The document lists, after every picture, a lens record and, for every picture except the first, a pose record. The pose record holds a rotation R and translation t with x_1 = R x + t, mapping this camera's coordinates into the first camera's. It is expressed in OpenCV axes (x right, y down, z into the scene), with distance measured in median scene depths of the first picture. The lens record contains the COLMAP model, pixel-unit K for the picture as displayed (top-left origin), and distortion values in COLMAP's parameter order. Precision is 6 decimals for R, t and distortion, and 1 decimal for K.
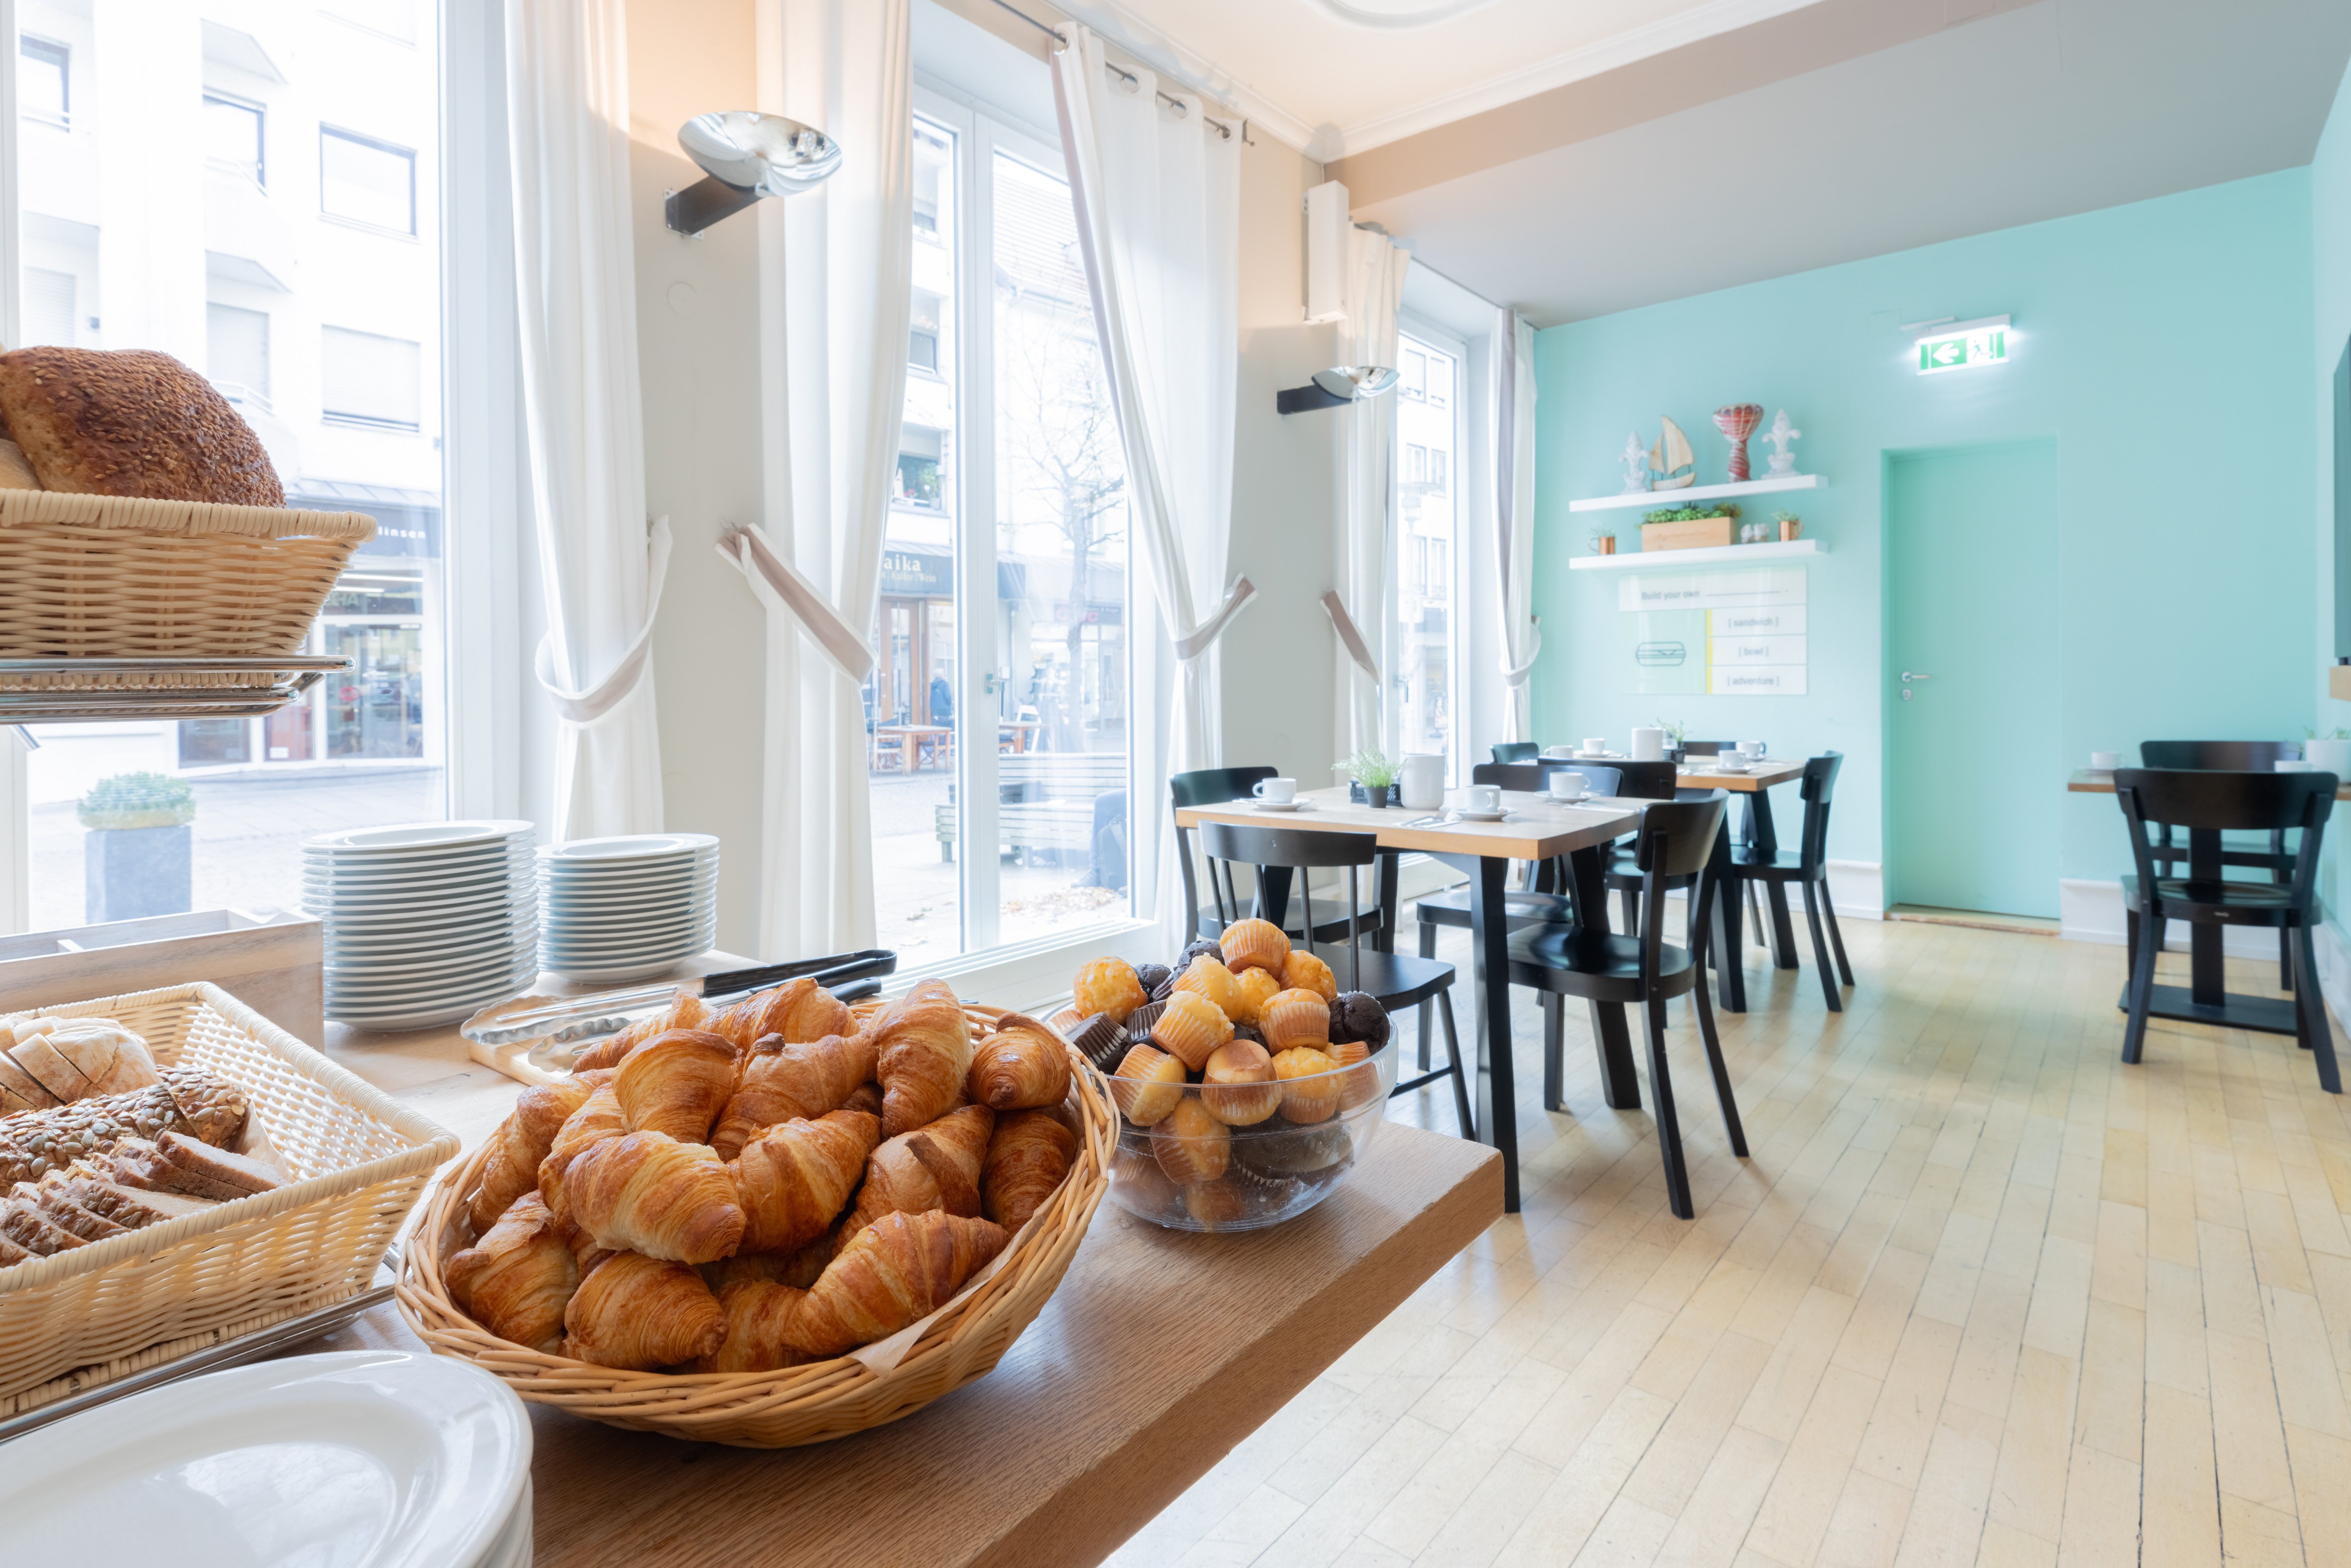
lens RADIAL K [[1169.7, 0, 1176.1], [0, 1169.7, 681.5], [0, 0, 1]] dist [-0.001578, 0.000122]
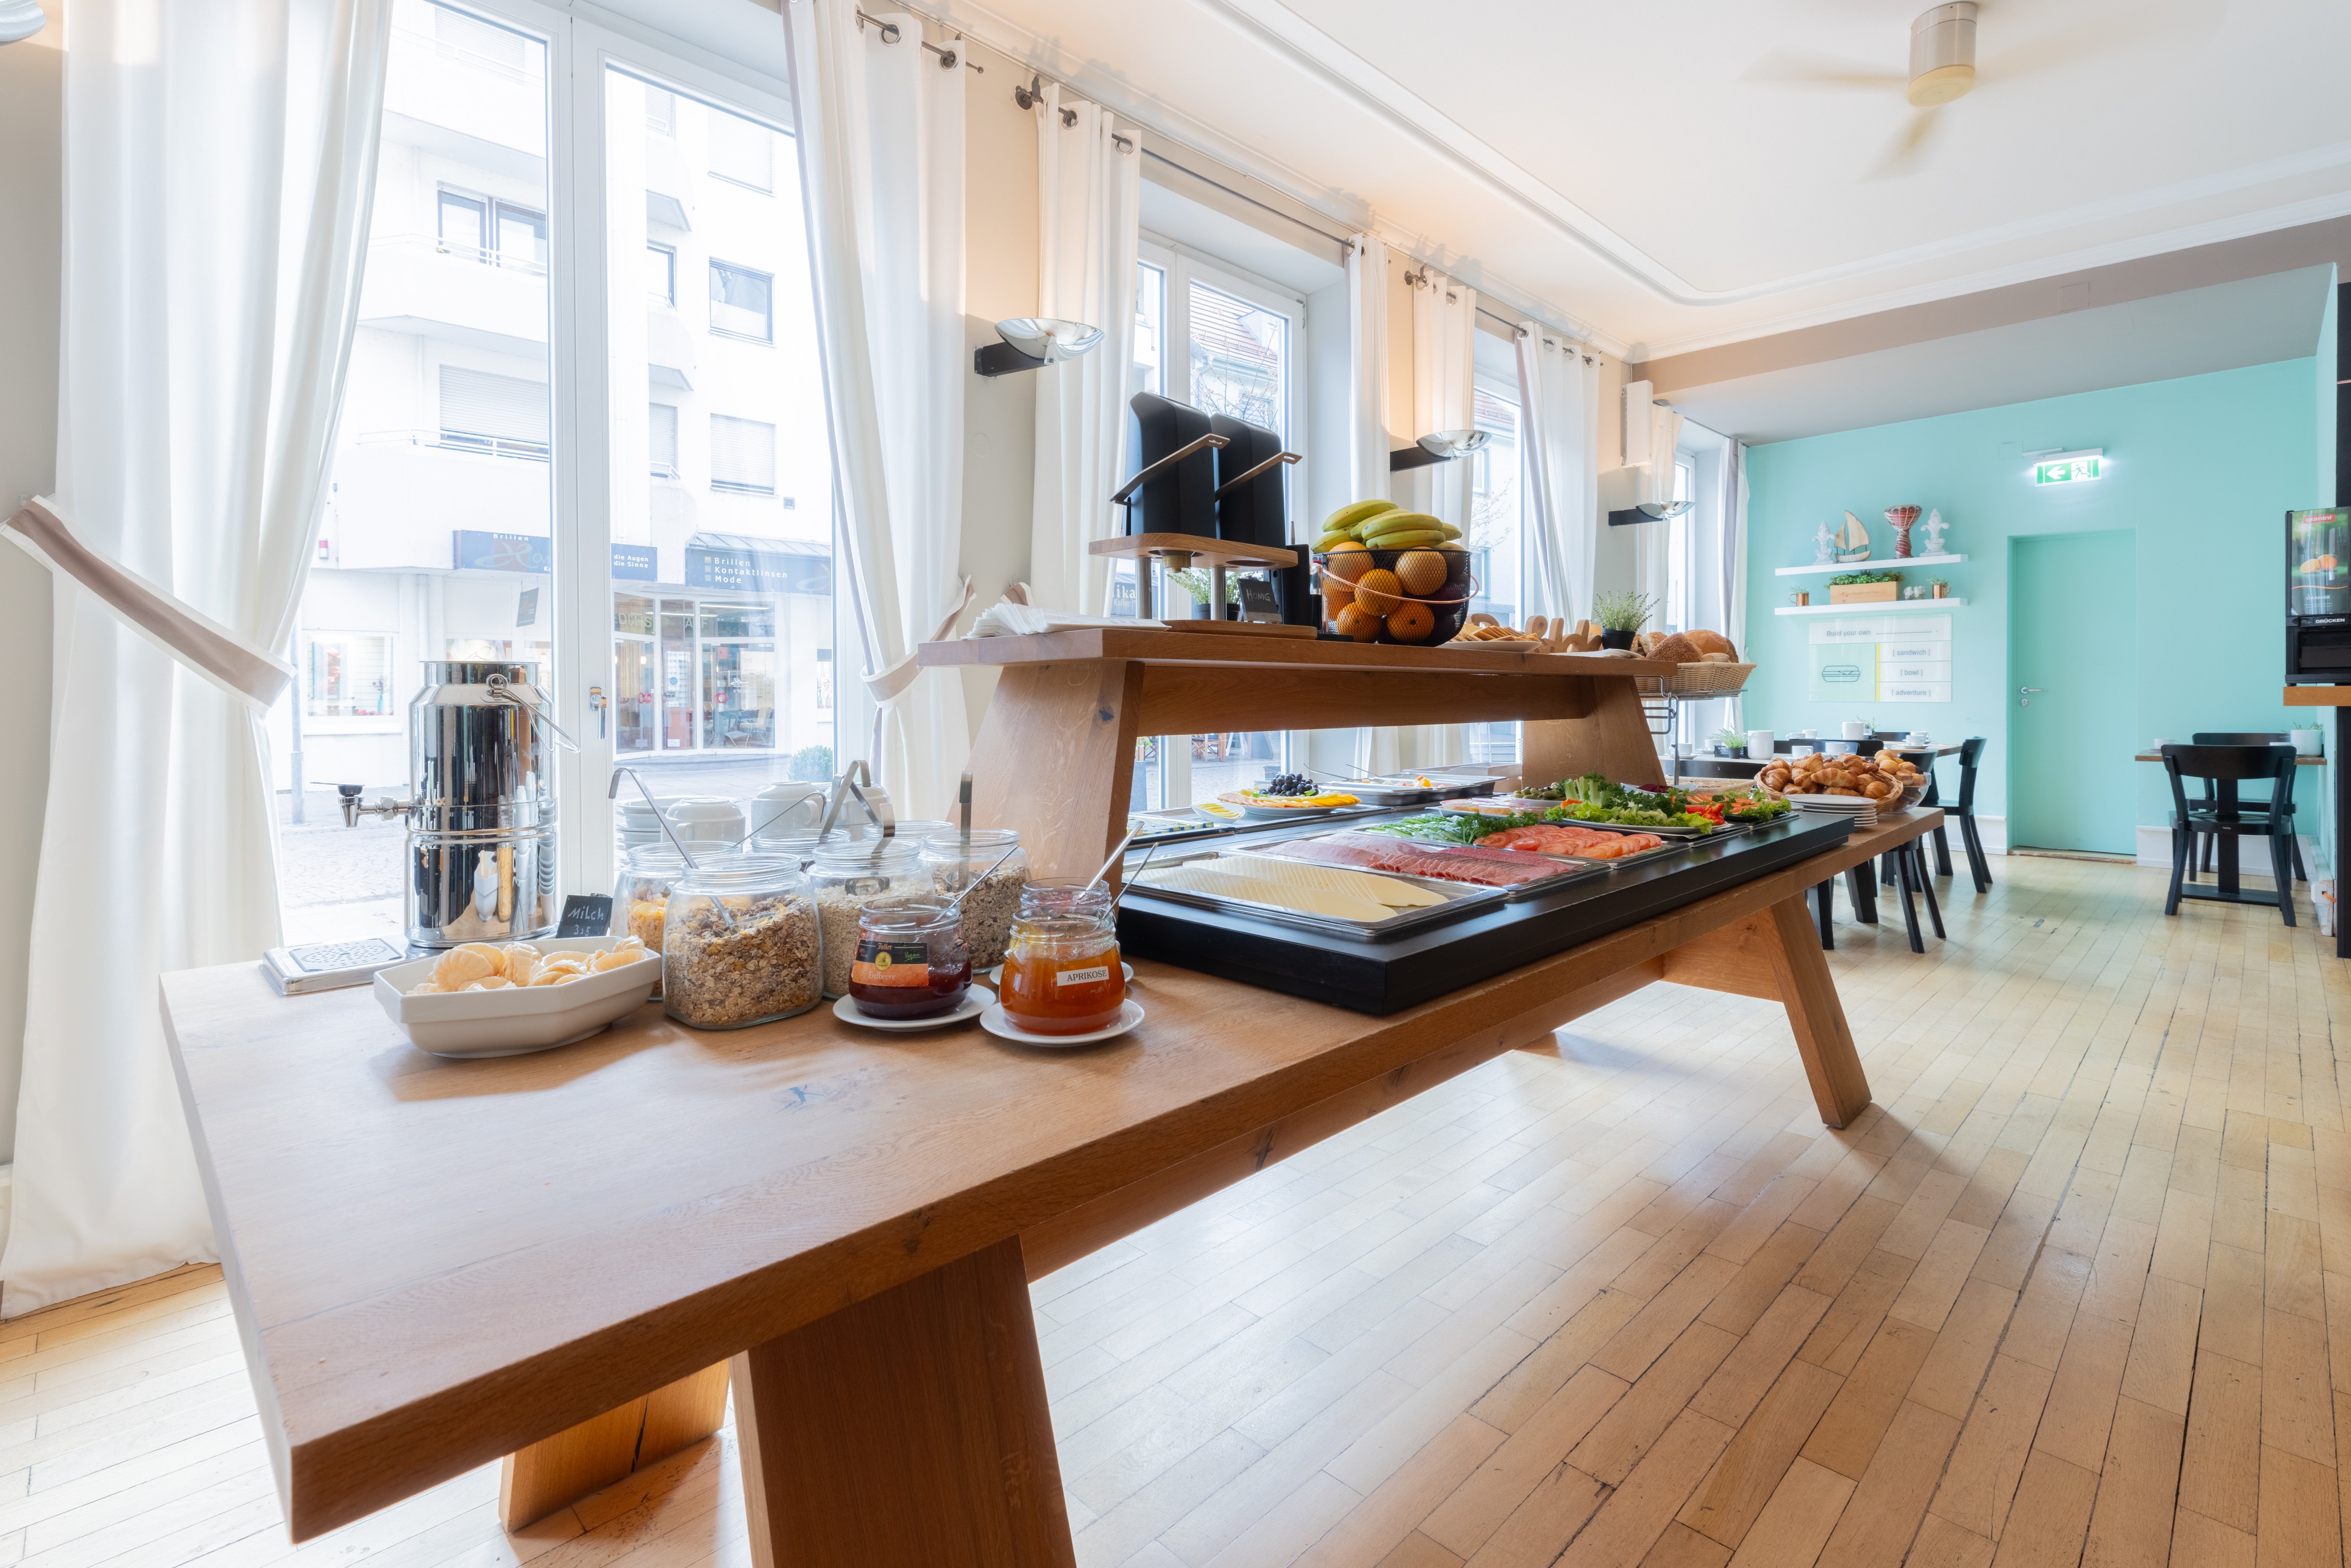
lens RADIAL K [[1078.6, 0, 1173.5], [0, 1078.6, 694.8], [0, 0, 1]] dist [0.003203, 0.000140]
pose [[0.995215, 0.004517, -0.097603, -0.307362], [-0.004103, 0.999982, 0.004445, -0.000347], [0.097622, -0.004024, 0.995215, -0.456123]]
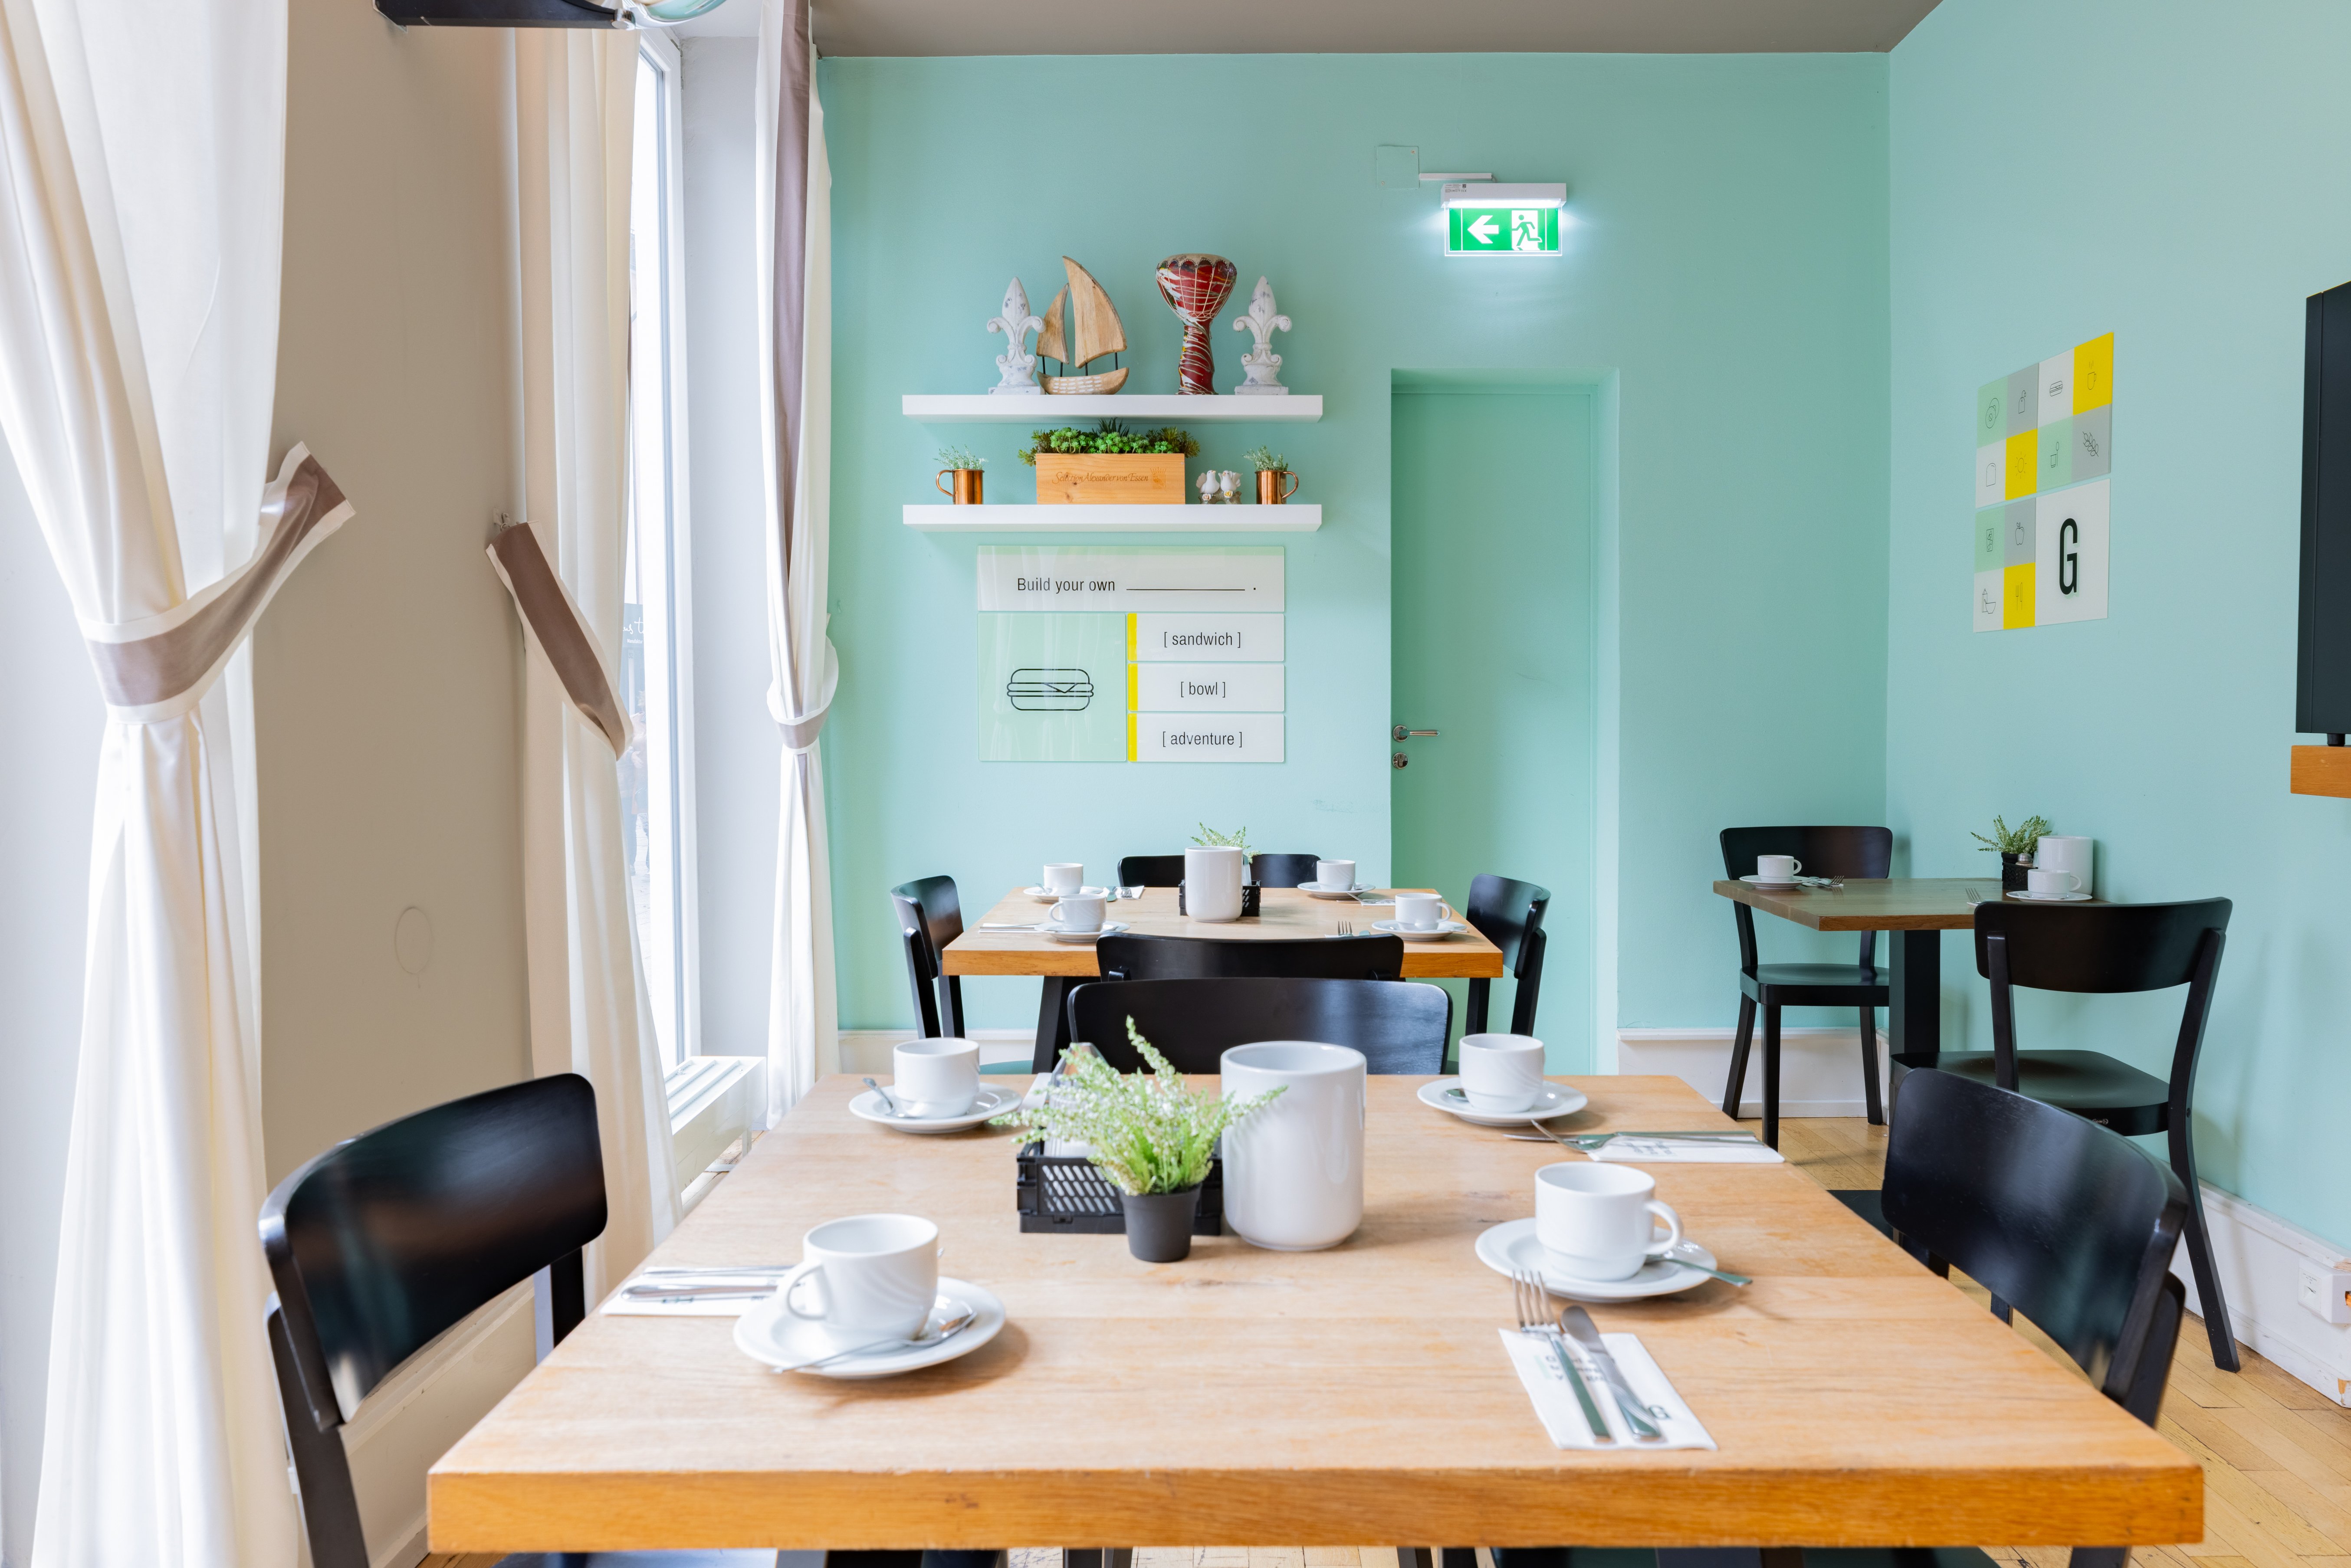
lens RADIAL K [[1685.3, 0, 1250.3], [0, 1685.3, 786.2], [0, 0, 1]] dist [0.009045, 0.001310]
pose [[0.763427, -0.021884, 0.645524, -0.039993], [-0.006901, 0.999092, 0.042032, -0.013250], [-0.645858, -0.036544, 0.762583, 0.351583]]
